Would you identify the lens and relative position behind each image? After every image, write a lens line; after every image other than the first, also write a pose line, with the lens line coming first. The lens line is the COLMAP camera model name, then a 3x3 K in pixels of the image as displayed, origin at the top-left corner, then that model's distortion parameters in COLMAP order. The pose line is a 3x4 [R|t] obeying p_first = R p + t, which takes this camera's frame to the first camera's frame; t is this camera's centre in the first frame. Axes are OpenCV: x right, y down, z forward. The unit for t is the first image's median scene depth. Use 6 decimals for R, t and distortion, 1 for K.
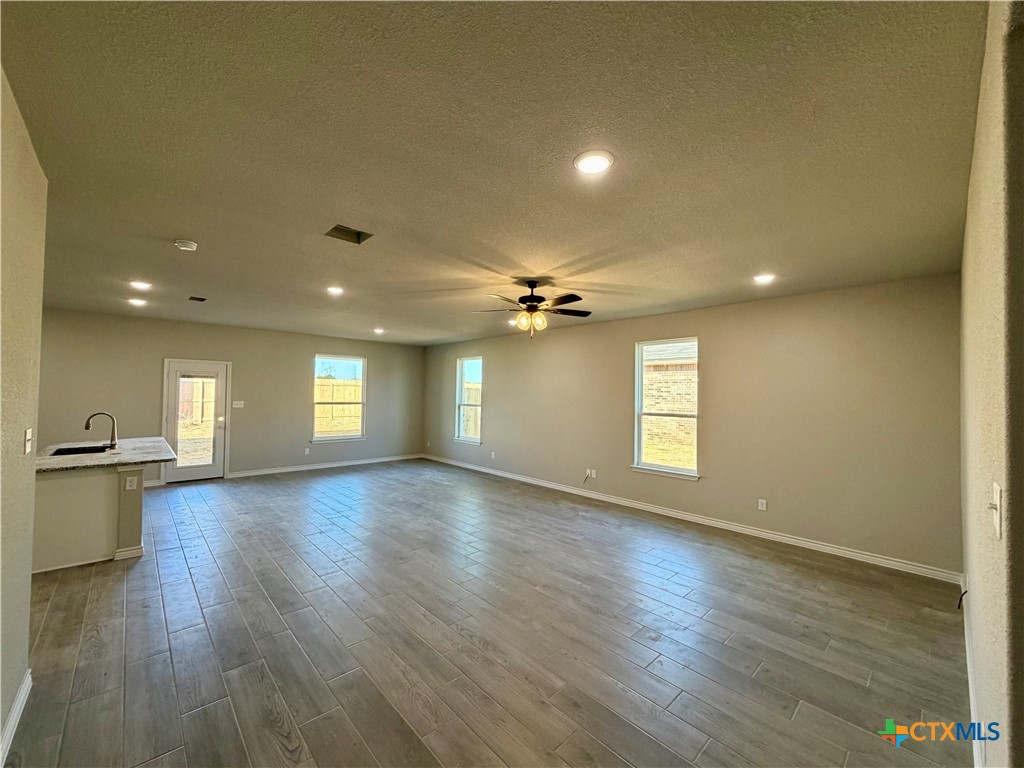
lens RADIAL K [[408.1, 0, 510.8], [0, 408.1, 392.5], [0, 0, 1]] dist [0.003884, 0.000138]
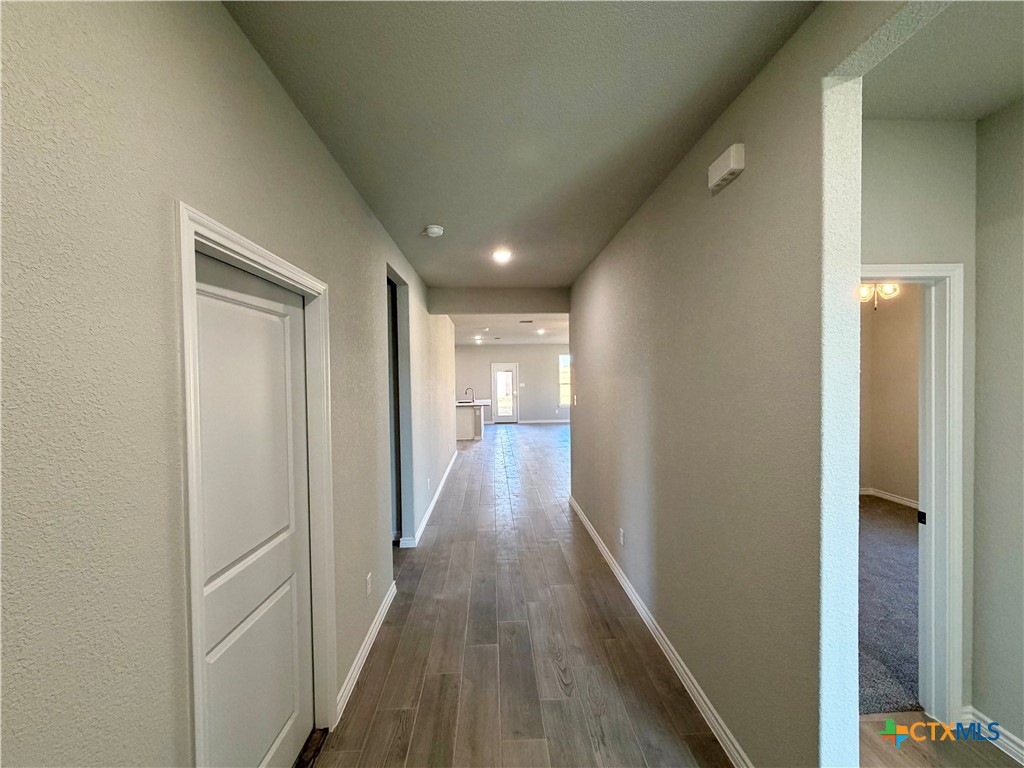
lens RADIAL K [[410.4, 0, 510.4], [0, 410.4, 382.9], [0, 0, 1]] dist [-0.000034, 0.000000]
pose [[0.761427, -0.018228, -0.647994, 0.681251], [0.030352, 0.999511, 0.007549, 0.005246], [0.647539, -0.025416, 0.761608, -0.628668]]
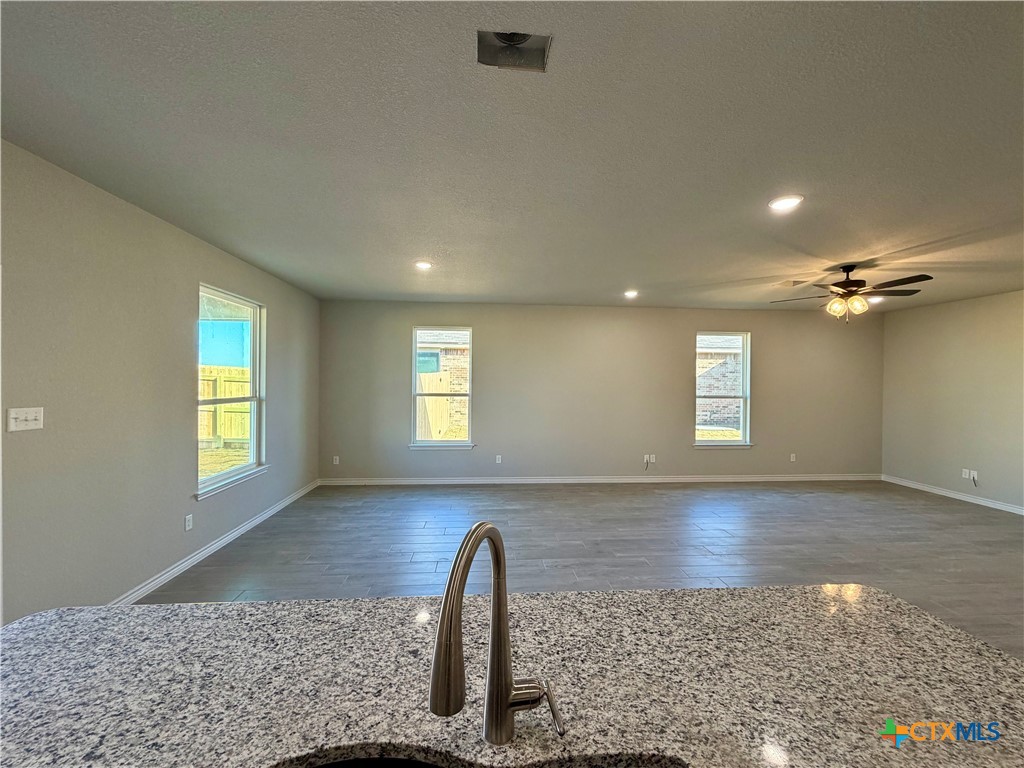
lens RADIAL K [[408.1, 0, 510.5], [0, 408.1, 390.7], [0, 0, 1]] dist [0.003884, 0.000138]
pose [[0.623787, -0.026737, 0.781137, -0.880200], [-0.002691, 0.999335, 0.036355, -0.003487], [-0.781590, -0.024779, 0.623300, 0.720102]]
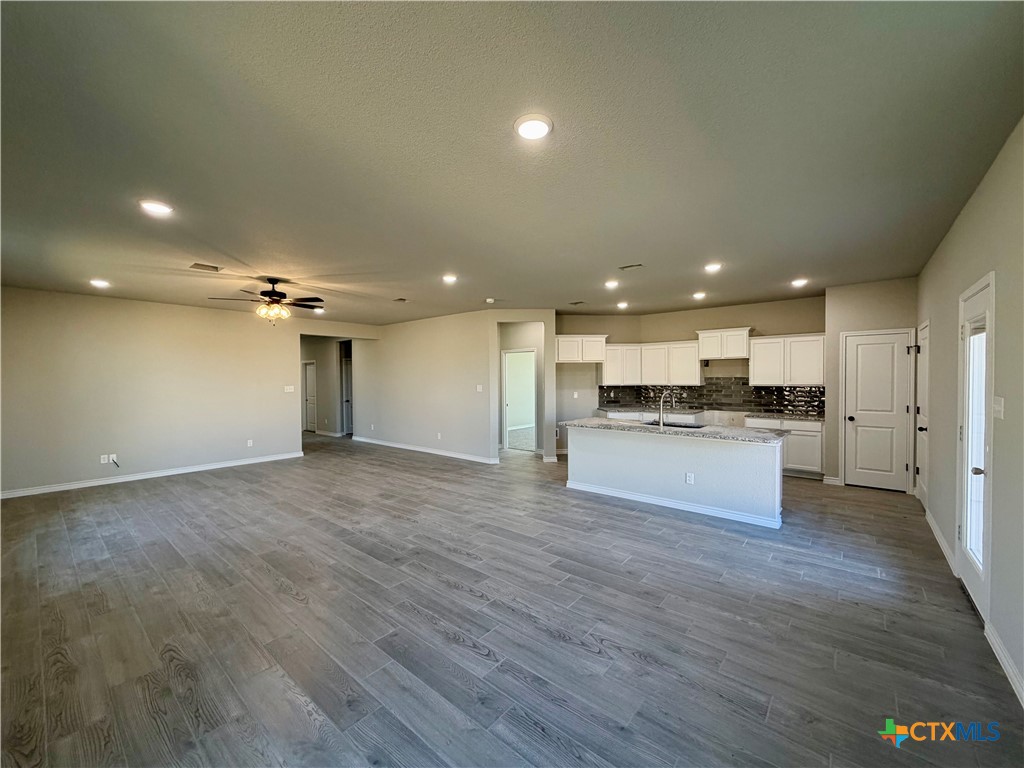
lens RADIAL K [[408.1, 0, 507.9], [0, 408.1, 390.7], [0, 0, 1]] dist [0.003884, 0.000138]
pose [[-0.992775, -0.005056, -0.119882, -0.353240], [-0.008256, 0.999622, 0.026210, 0.015467], [0.119704, 0.027010, -0.992442, 1.621539]]
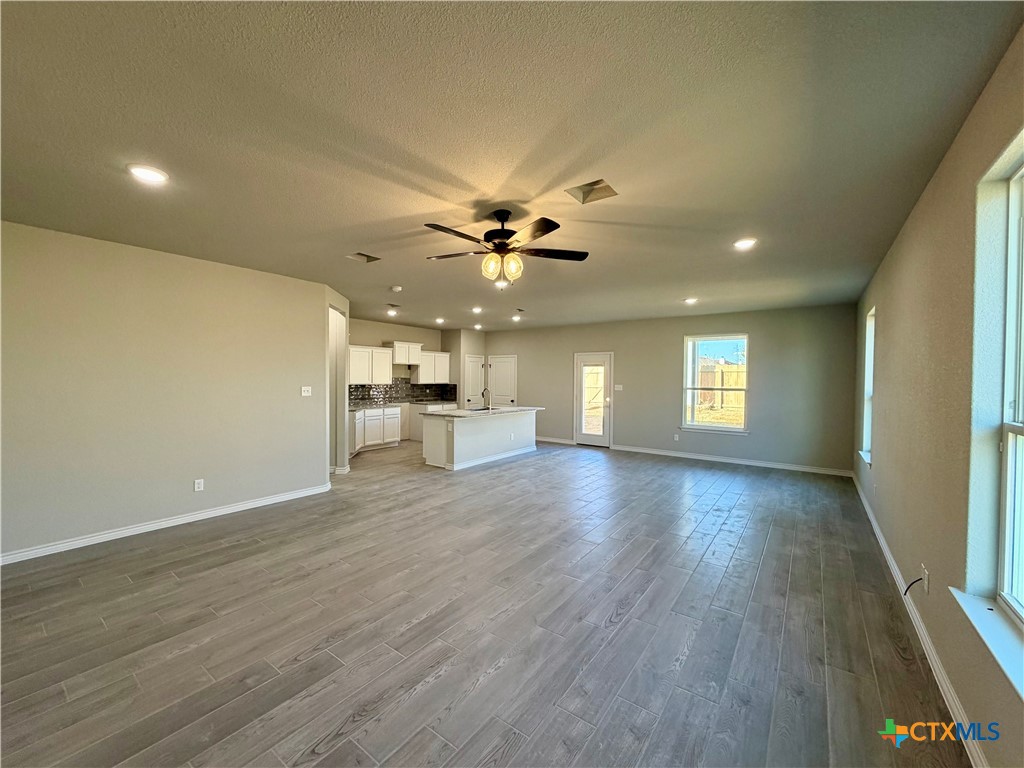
lens RADIAL K [[408.1, 0, 508.7], [0, 408.1, 390.9], [0, 0, 1]] dist [0.003884, 0.000138]
pose [[0.183293, 0.017811, -0.982897, 0.546983], [-0.003564, 0.999841, 0.017453, 0.024356], [0.983052, 0.000304, 0.183327, 0.619214]]
